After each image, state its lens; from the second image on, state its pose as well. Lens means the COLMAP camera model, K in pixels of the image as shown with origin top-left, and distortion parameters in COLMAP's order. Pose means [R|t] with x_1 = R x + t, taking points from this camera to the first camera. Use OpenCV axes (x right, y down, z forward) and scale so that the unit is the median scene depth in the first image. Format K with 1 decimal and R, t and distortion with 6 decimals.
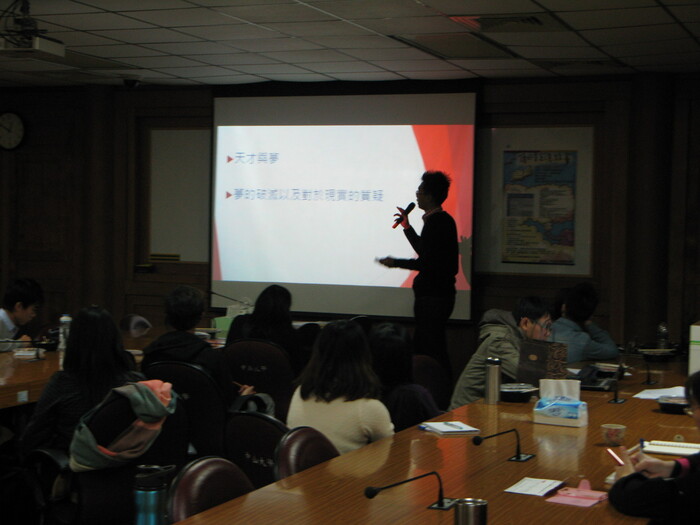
lens RADIAL K [[1405.3, 0, 350.0], [0, 1405.3, 262.5], [0, 0, 1]] dist [0.184434, -0.106731]
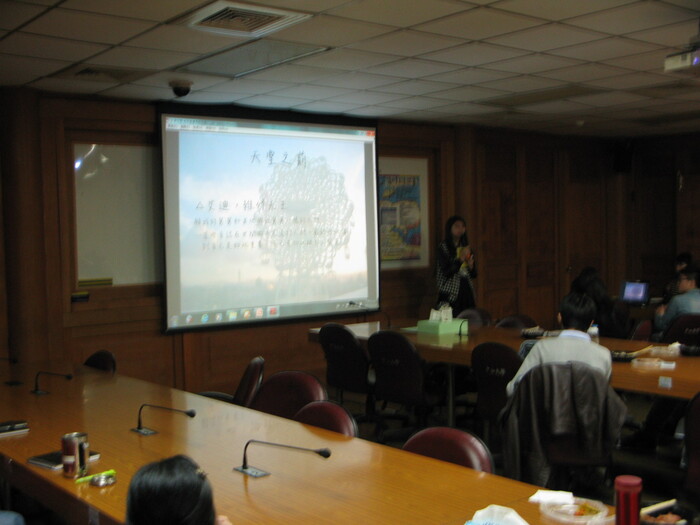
lens RADIAL K [[913.6, 0, 350.0], [0, 913.6, 262.5], [0, 0, 1]] dist [-0.169858, -0.002024]
pose [[0.437303, -0.061625, 0.897200, -0.657907], [0.059939, 0.997428, 0.039295, -0.033777], [-0.897315, 0.036593, 0.439872, 0.664610]]
